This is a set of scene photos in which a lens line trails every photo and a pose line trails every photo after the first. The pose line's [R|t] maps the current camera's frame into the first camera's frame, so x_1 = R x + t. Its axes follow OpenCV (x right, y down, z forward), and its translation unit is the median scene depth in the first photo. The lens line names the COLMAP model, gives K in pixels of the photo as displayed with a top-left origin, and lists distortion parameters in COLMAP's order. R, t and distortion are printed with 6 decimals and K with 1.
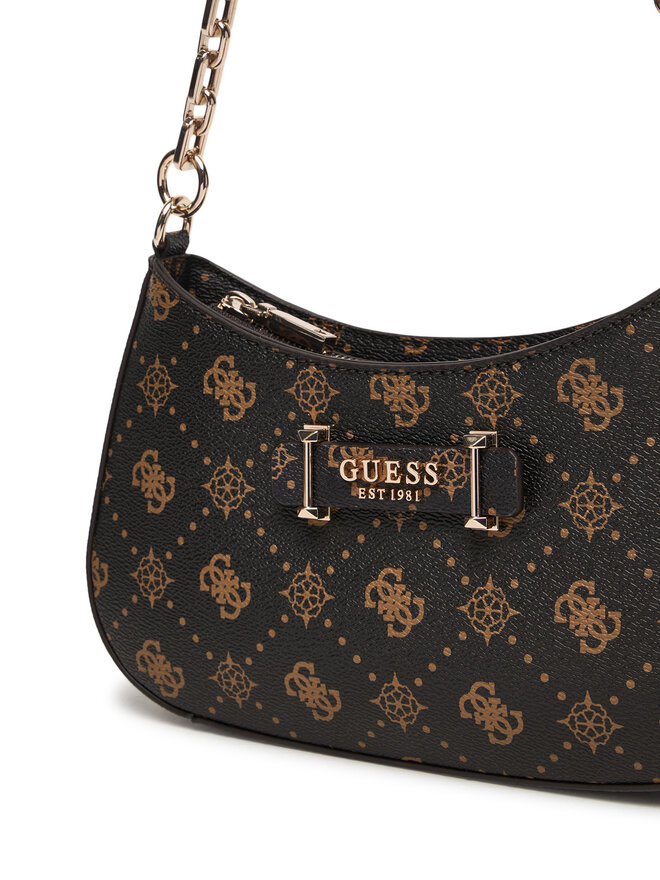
lens RADIAL K [[1885.0, 0, 330.0], [0, 1885.0, 440.0], [0, 0, 1]] dist [-0.149928, -0.222467]
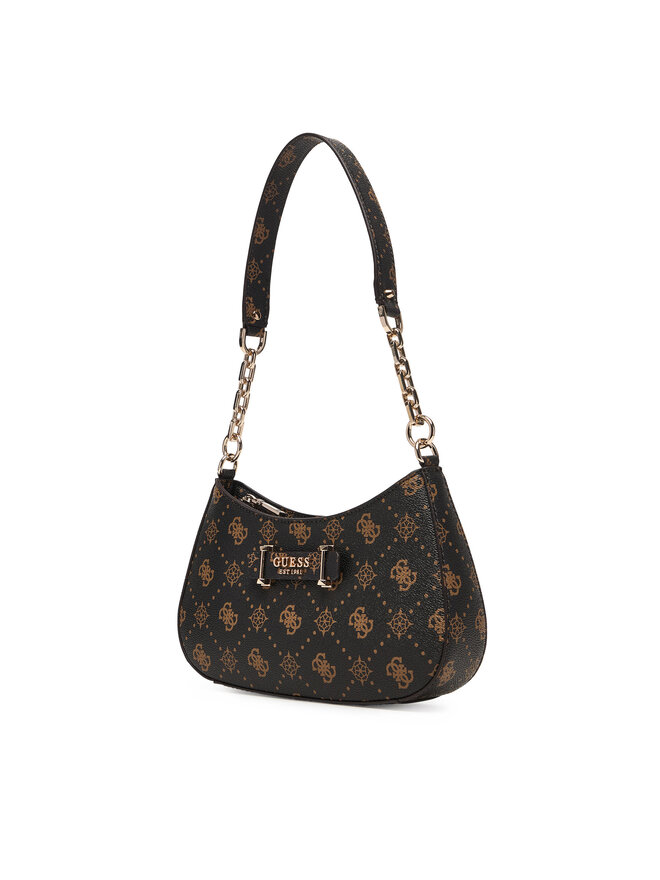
lens RADIAL K [[1356.4, 0, 330.0], [0, 1356.4, 440.0], [0, 0, 1]] dist [-0.180262, 0.014557]
pose [[0.983755, 0.051581, -0.171944, 0.353777], [-0.092484, 0.966561, -0.239179, 0.263593], [0.153857, 0.251195, 0.955630, -0.636499]]
